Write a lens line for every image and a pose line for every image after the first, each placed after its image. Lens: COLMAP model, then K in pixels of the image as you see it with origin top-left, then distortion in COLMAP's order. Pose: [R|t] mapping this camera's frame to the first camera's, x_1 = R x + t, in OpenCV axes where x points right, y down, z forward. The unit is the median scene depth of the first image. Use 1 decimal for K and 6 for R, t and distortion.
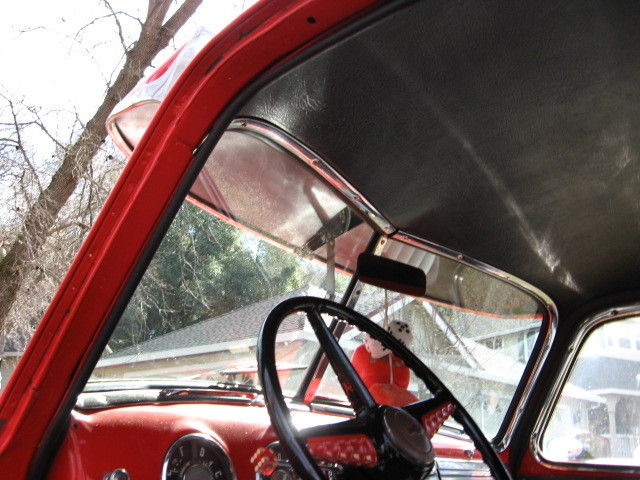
lens RADIAL K [[666.0, 0, 319.2], [0, 666.0, 232.3], [0, 0, 1]] dist [-0.122451, 0.049449]
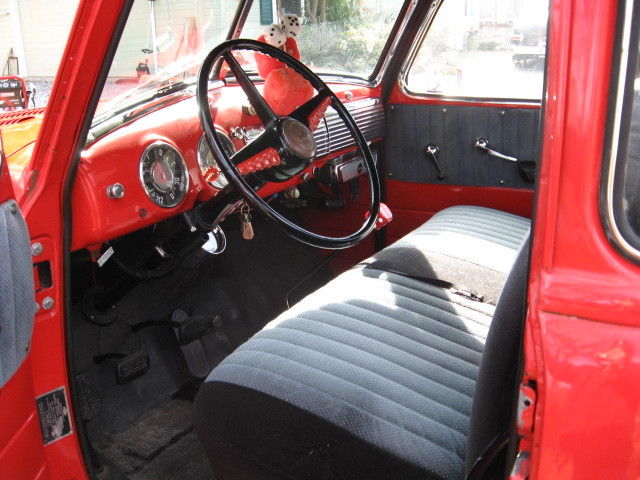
lens RADIAL K [[666.0, 0, 319.2], [0, 666.0, 232.3], [0, 0, 1]] dist [-0.122451, 0.049449]
pose [[0.987419, -0.106956, 0.116463, -0.018911], [0.017135, 0.804568, 0.593614, -0.376036], [-0.157193, -0.584150, 0.796278, -0.322863]]
